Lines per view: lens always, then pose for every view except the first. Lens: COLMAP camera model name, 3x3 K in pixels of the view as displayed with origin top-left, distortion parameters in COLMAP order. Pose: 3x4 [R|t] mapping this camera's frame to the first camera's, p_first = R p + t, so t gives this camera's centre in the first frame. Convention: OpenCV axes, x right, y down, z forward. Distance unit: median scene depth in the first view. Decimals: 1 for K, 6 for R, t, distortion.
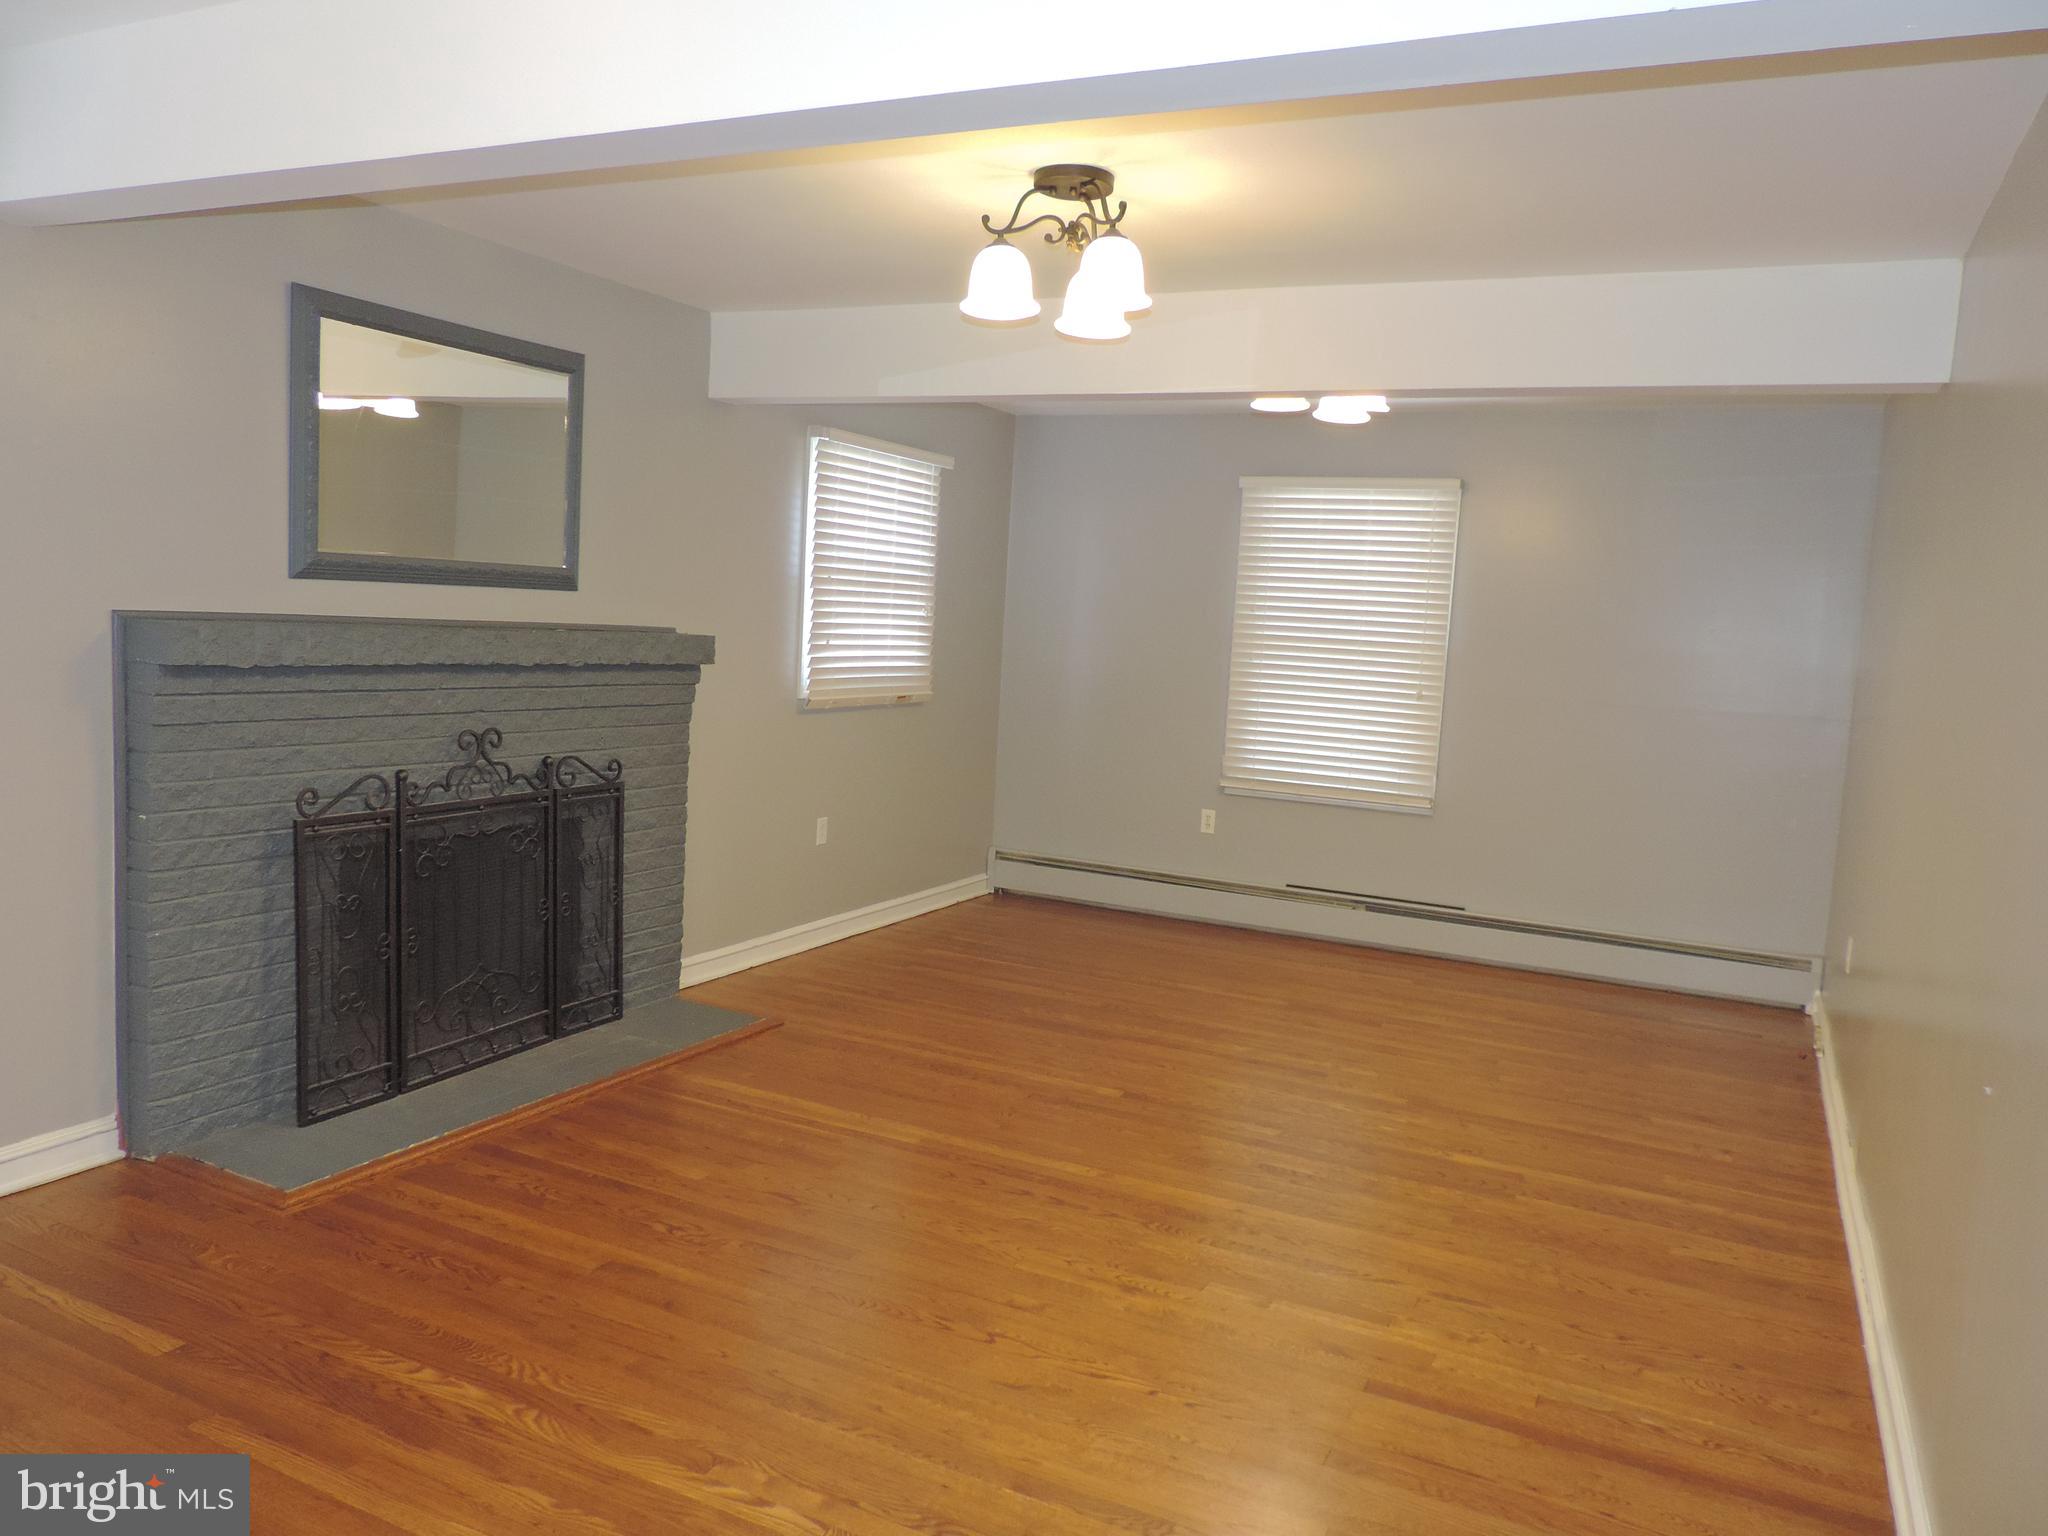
lens RADIAL K [[1462.7, 0, 1009.3], [0, 1462.7, 770.6], [0, 0, 1]] dist [-0.016287, -0.004425]
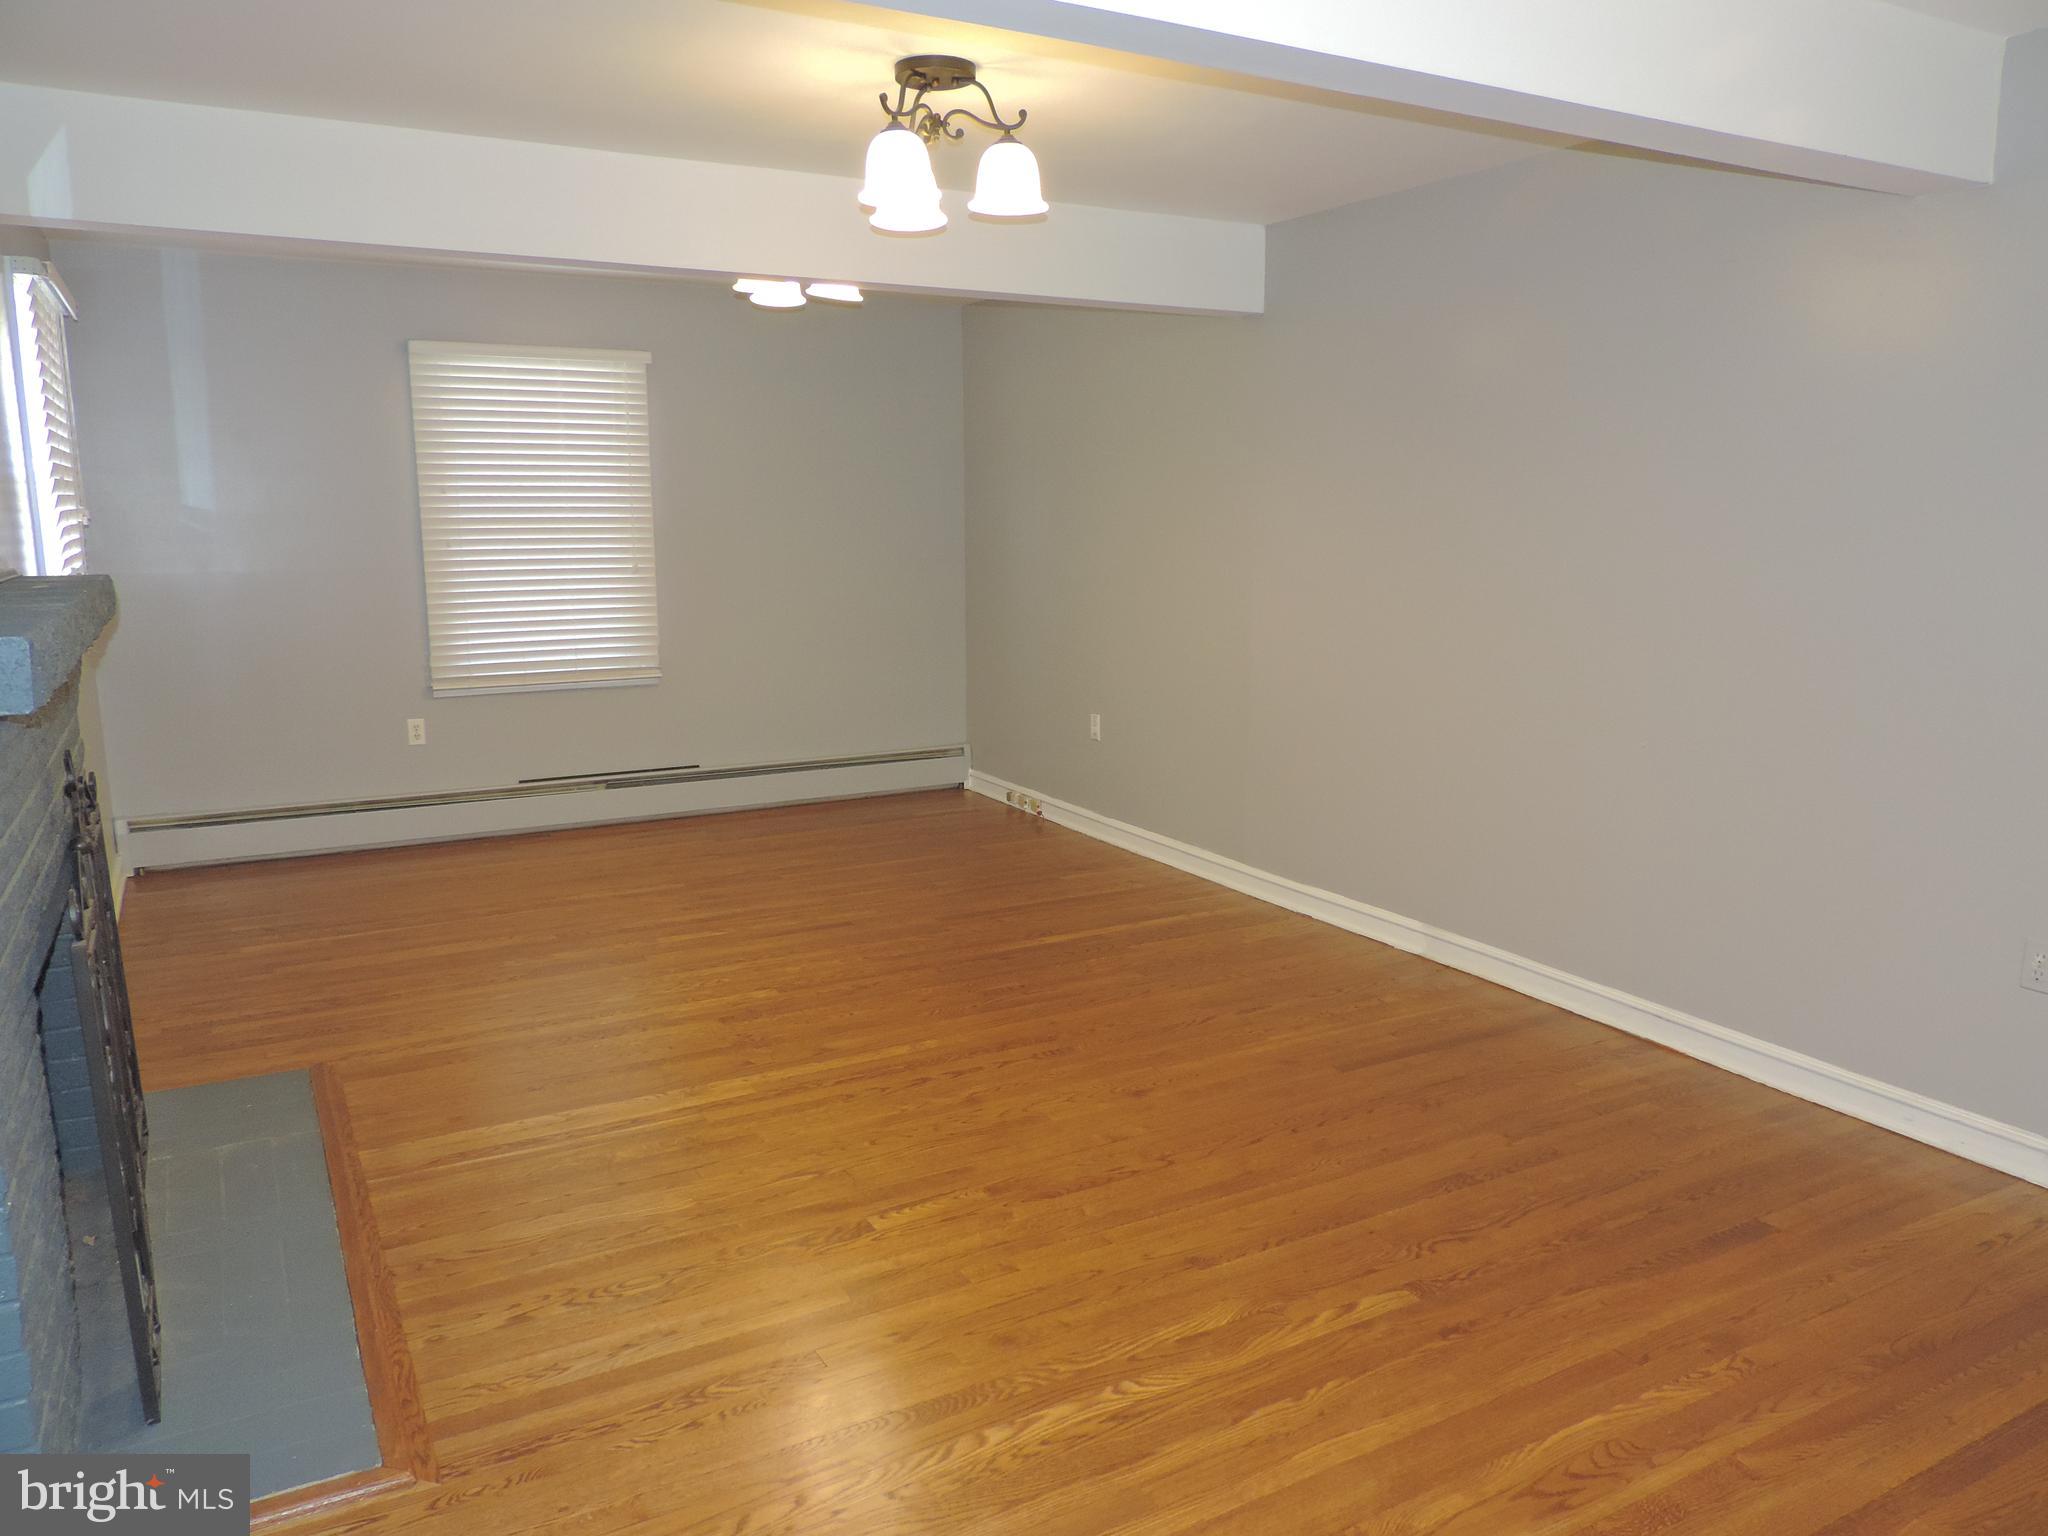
lens RADIAL K [[1462.7, 0, 1040.6], [0, 1462.7, 772.0], [0, 0, 1]] dist [-0.016287, -0.004425]
pose [[0.555509, -0.203709, 0.806171, -0.603007], [0.118657, 0.979025, 0.165624, -0.070096], [-0.823001, 0.003652, 0.568029, 0.283686]]
